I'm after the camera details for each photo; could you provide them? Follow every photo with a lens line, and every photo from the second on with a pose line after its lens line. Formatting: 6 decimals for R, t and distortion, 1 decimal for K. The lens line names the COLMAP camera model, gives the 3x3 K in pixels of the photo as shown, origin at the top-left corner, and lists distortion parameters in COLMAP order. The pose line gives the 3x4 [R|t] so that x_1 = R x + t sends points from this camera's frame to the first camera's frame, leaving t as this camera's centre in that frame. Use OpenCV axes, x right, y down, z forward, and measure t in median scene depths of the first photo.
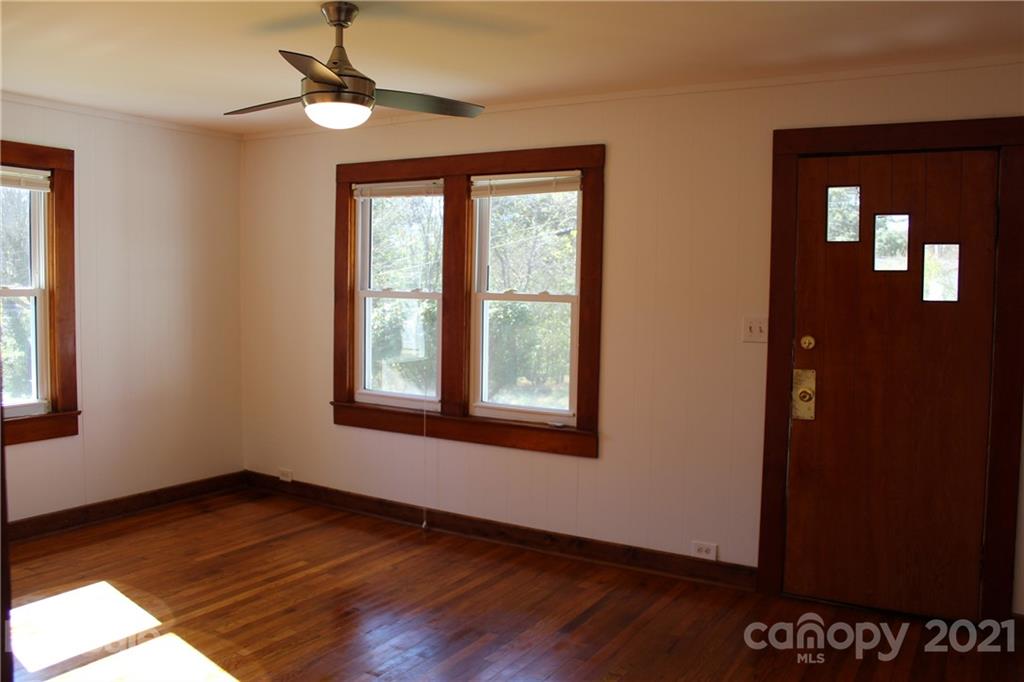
lens RADIAL K [[845.3, 0, 503.2], [0, 845.3, 342.0], [0, 0, 1]] dist [-0.162564, 0.131712]
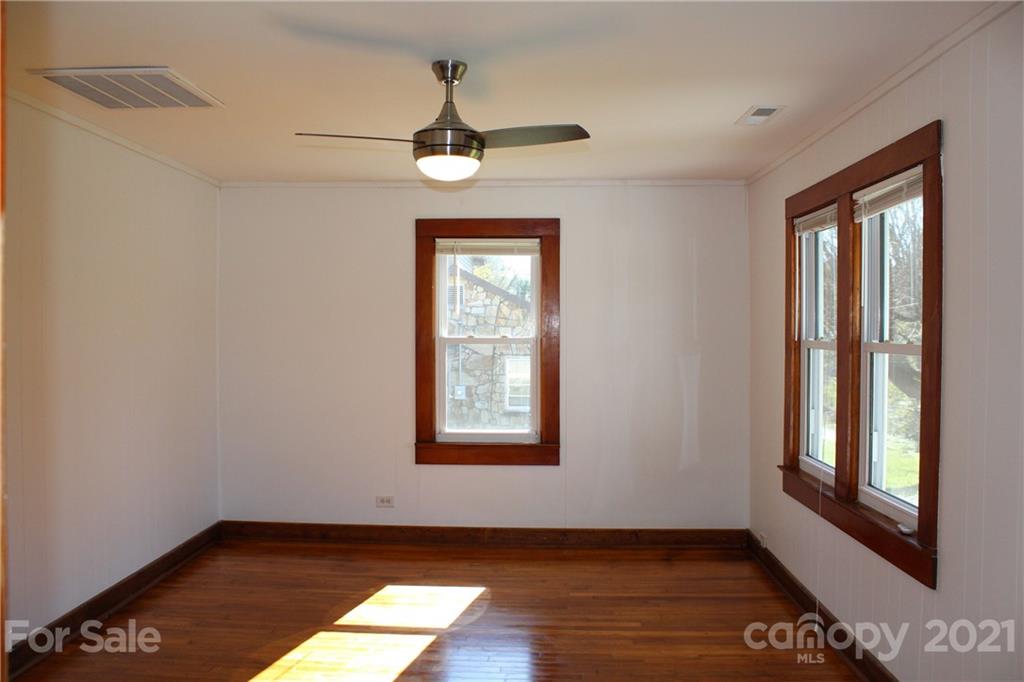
lens RADIAL K [[845.3, 0, 503.2], [0, 845.3, 342.0], [0, 0, 1]] dist [-0.162564, 0.131712]
pose [[0.482468, -0.000407, -0.875913, 0.487747], [-0.055860, 0.997950, -0.031233, -0.017862], [0.874130, 0.063998, 0.481456, 0.365511]]
